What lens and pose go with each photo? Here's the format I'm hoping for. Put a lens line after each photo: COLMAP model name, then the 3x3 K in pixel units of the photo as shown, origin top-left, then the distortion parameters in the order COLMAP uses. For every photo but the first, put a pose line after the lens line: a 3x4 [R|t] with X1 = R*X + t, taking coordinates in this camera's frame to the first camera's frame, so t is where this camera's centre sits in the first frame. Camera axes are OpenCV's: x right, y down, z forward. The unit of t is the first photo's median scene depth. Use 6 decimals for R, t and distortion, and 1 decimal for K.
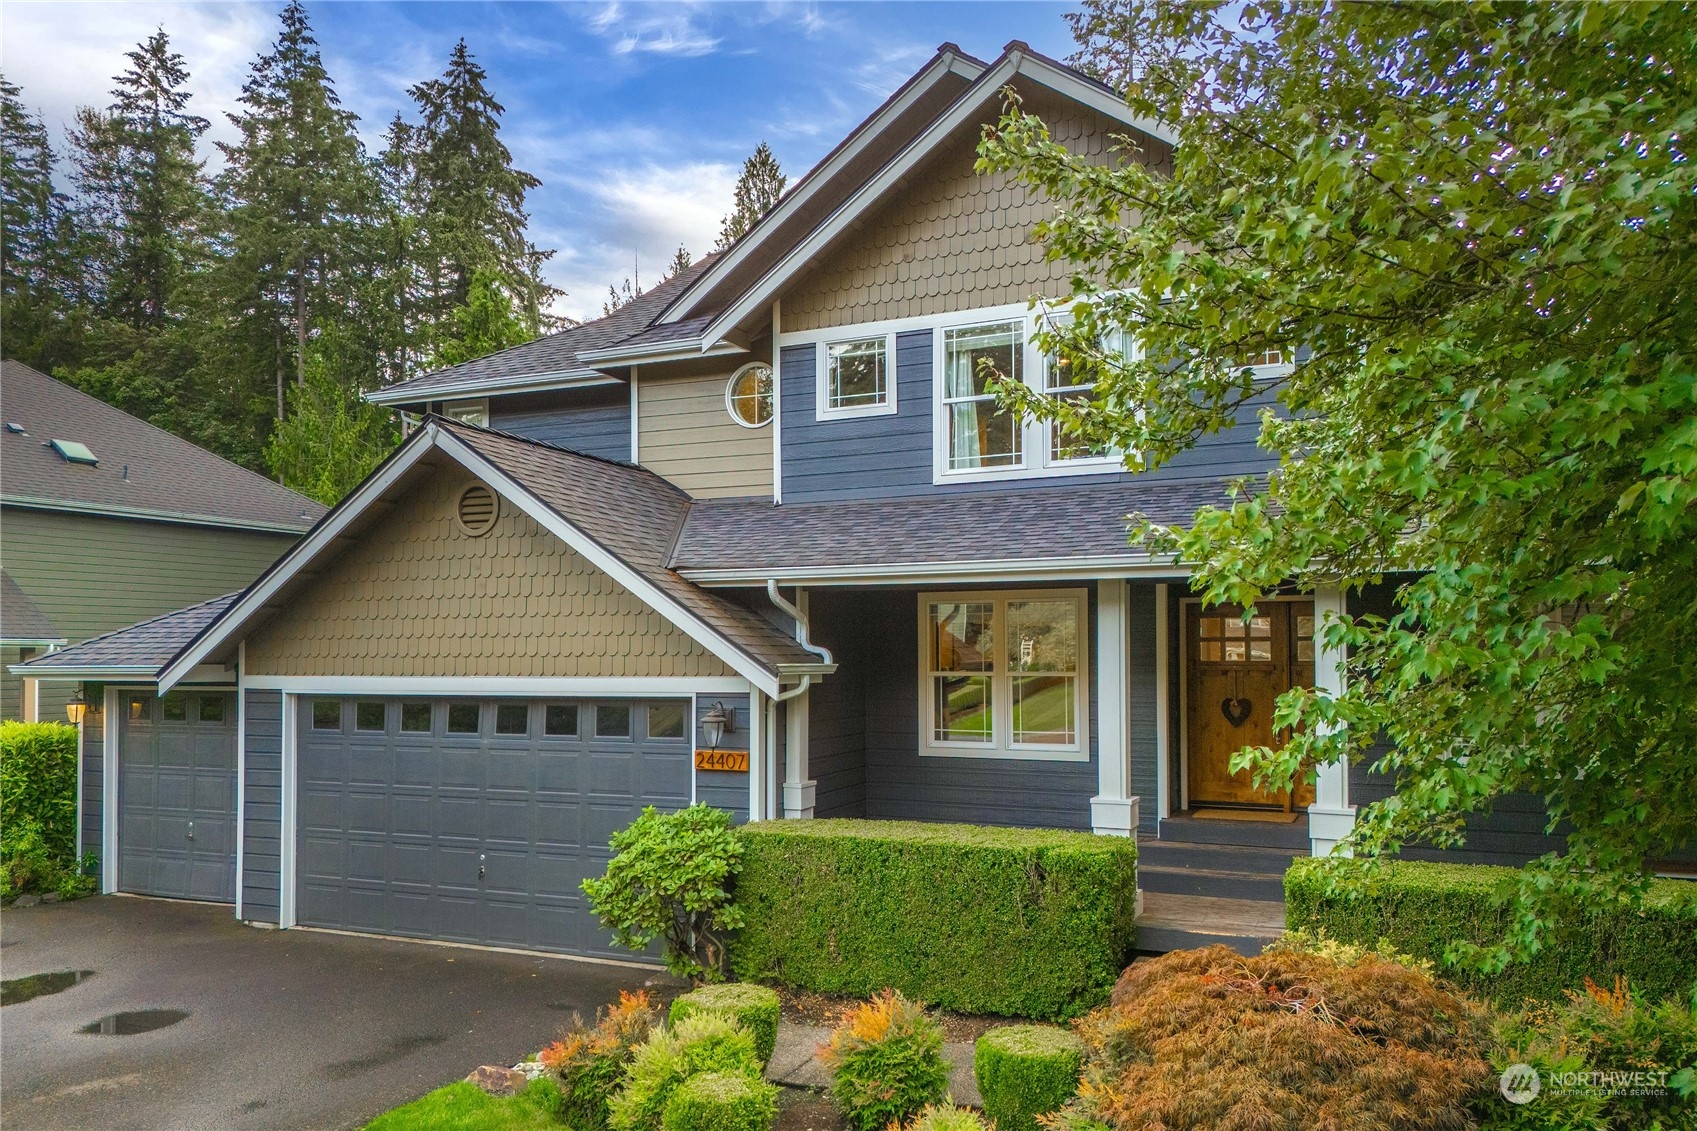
lens RADIAL K [[1384.1, 0, 848.5], [0, 1384.1, 565.5], [0, 0, 1]] dist [-0.011705, -0.002289]
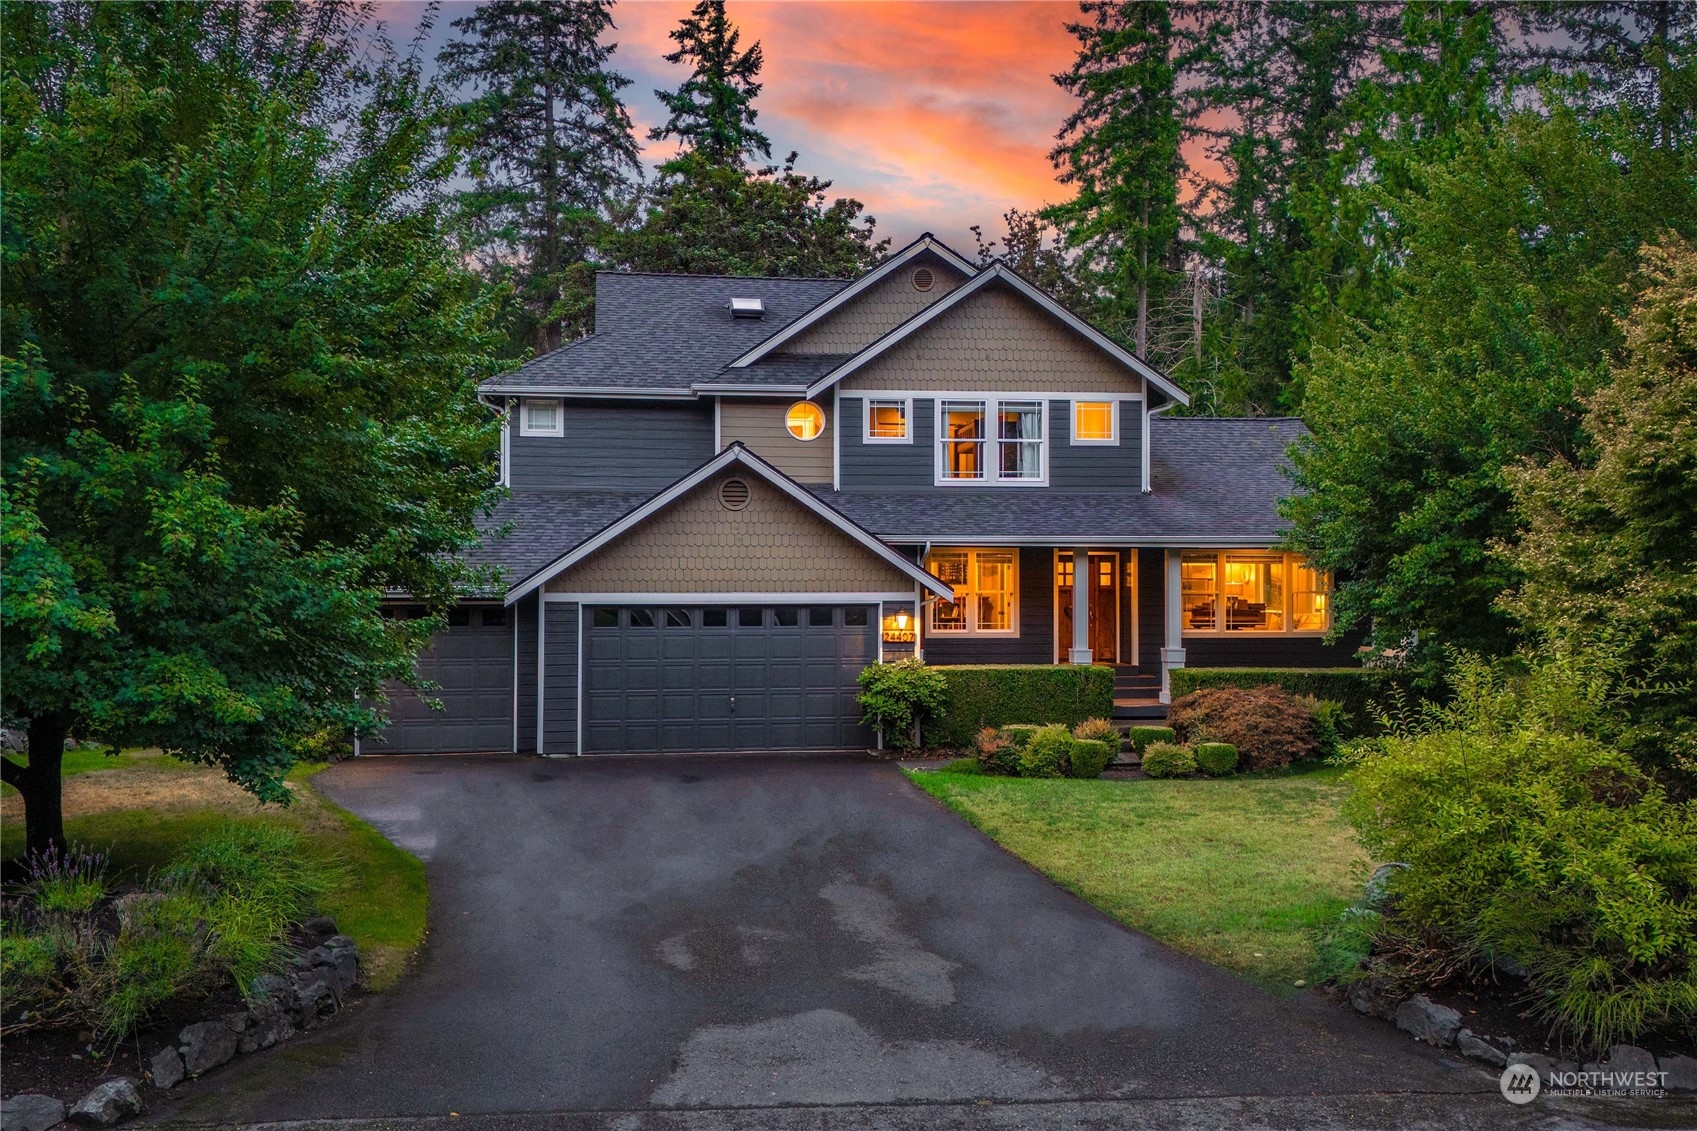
lens RADIAL K [[1242.6, 0, 851.9], [0, 1242.6, 492.3], [0, 0, 1]] dist [0.055601, -0.000055]
pose [[0.861485, 0.032189, 0.506762, -0.863219], [-0.040000, 0.999189, 0.004532, -0.051906], [-0.506205, -0.024174, 0.862074, -0.357423]]
